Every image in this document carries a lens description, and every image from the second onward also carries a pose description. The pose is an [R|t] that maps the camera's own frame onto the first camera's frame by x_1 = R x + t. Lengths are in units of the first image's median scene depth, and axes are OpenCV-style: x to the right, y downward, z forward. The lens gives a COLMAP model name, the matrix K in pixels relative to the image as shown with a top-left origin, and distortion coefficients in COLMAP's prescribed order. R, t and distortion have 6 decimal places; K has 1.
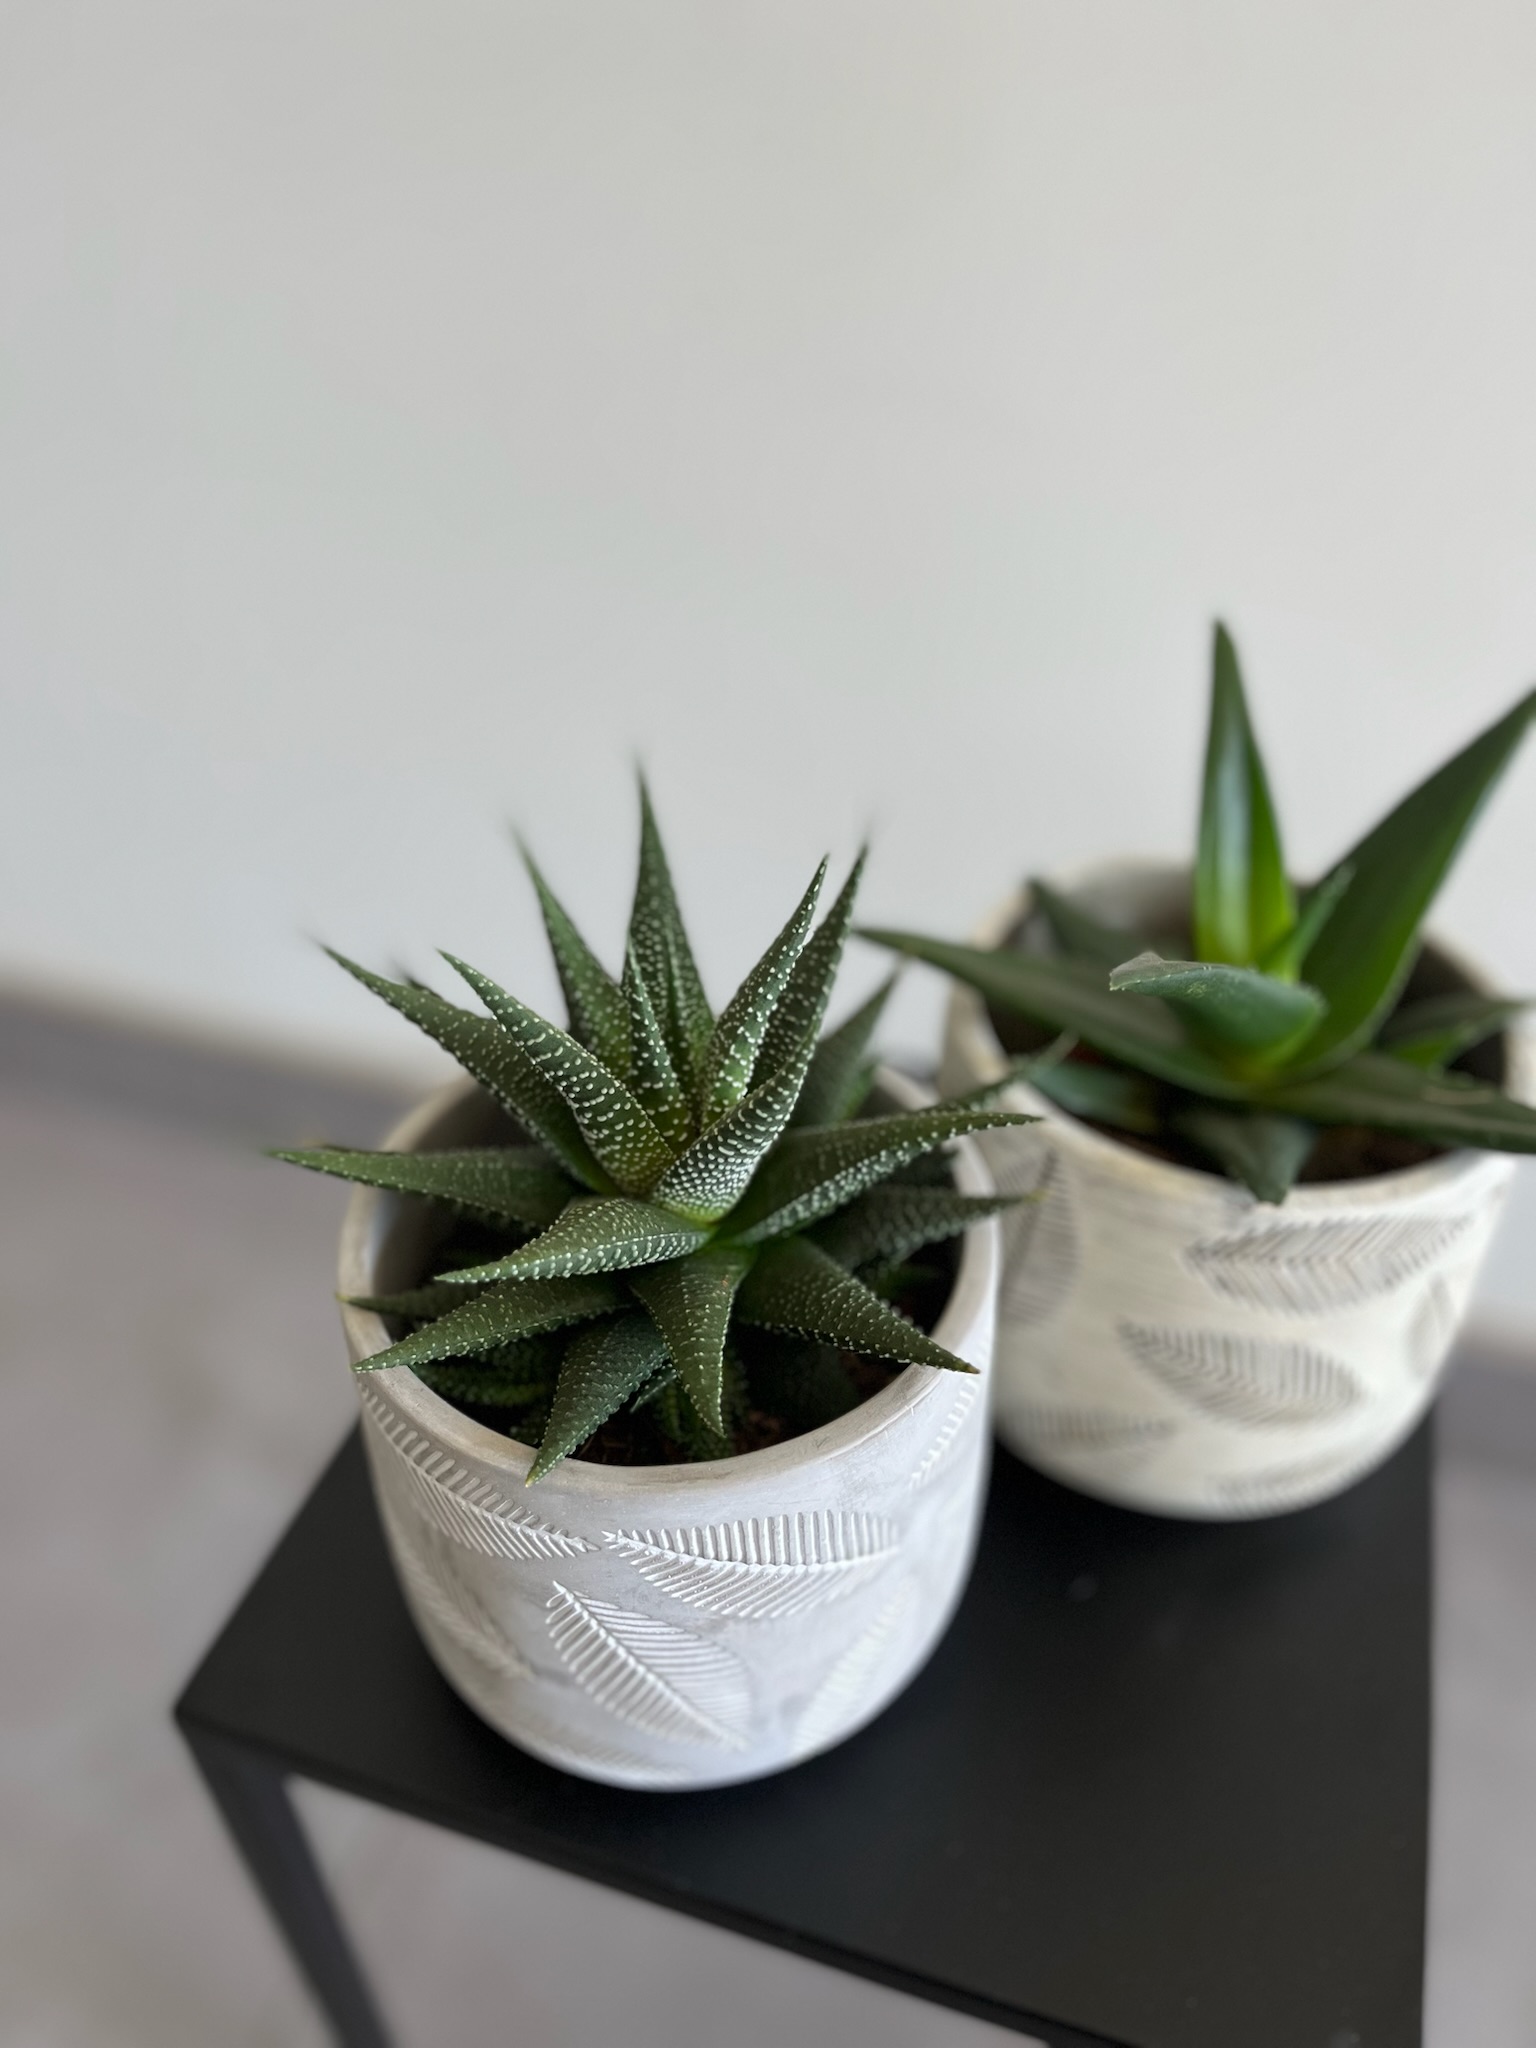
lens RADIAL K [[1630.3, 0, 768.0], [0, 1630.3, 1024.0], [0, 0, 1]] dist [0.003459, -0.000456]
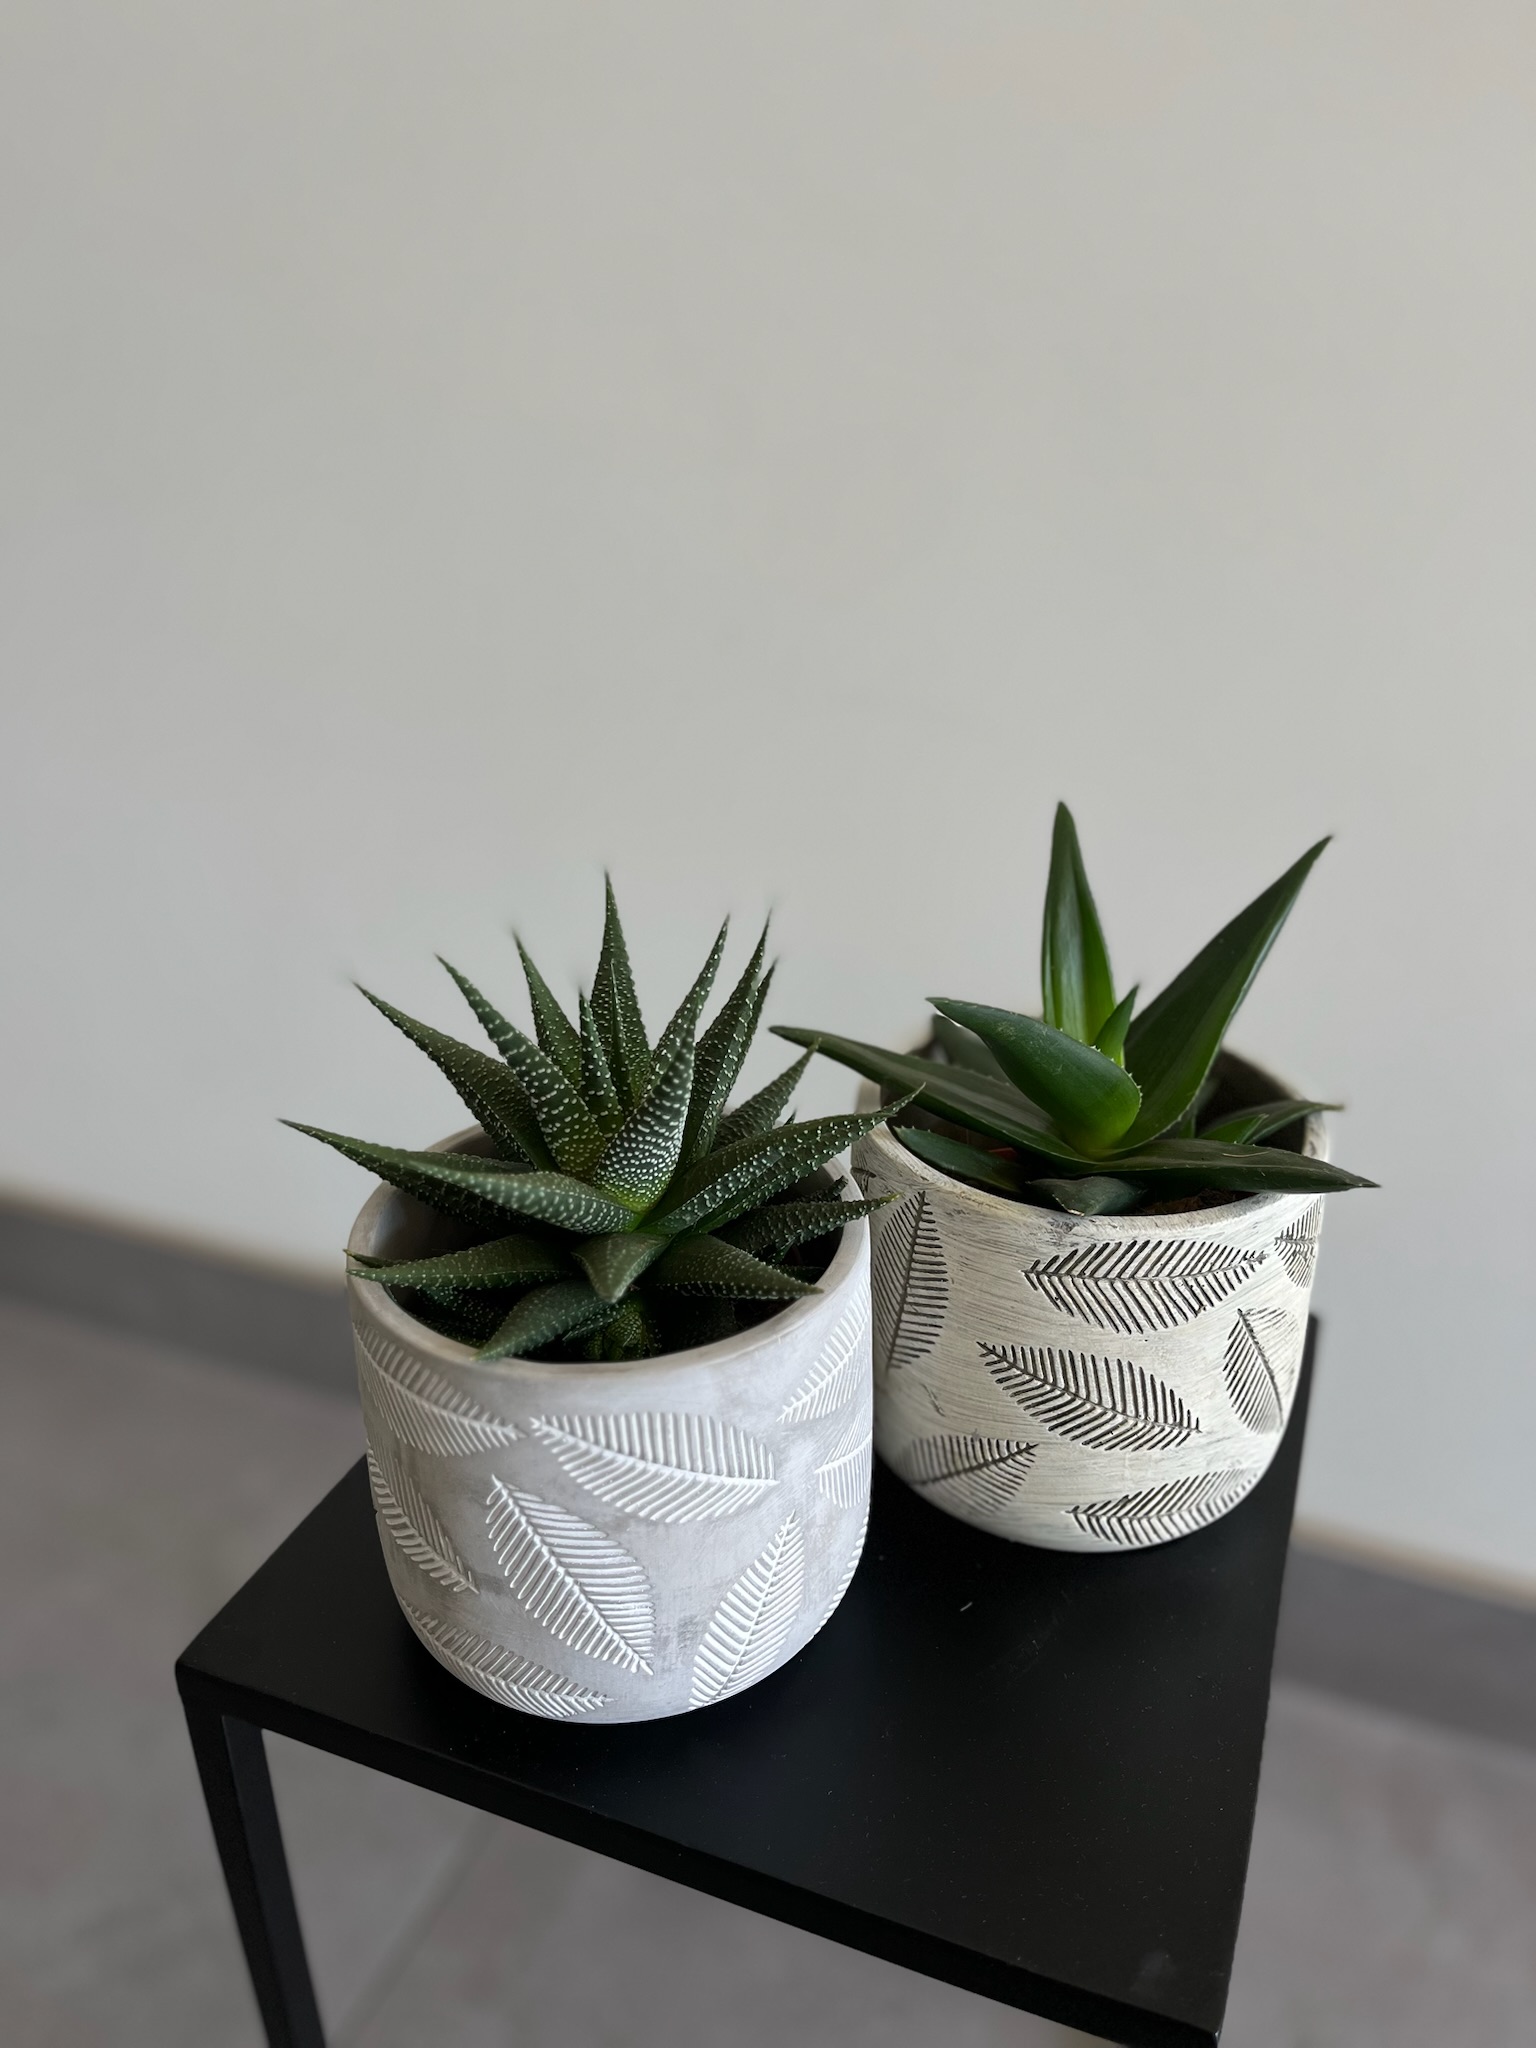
lens RADIAL K [[1630.3, 0, 768.0], [0, 1630.3, 1024.0], [0, 0, 1]] dist [0.003459, -0.000456]
pose [[0.998290, 0.025774, -0.052470, 0.135442], [-0.037128, 0.972833, -0.228511, 0.278938], [0.045155, 0.230068, 0.972126, -0.287309]]
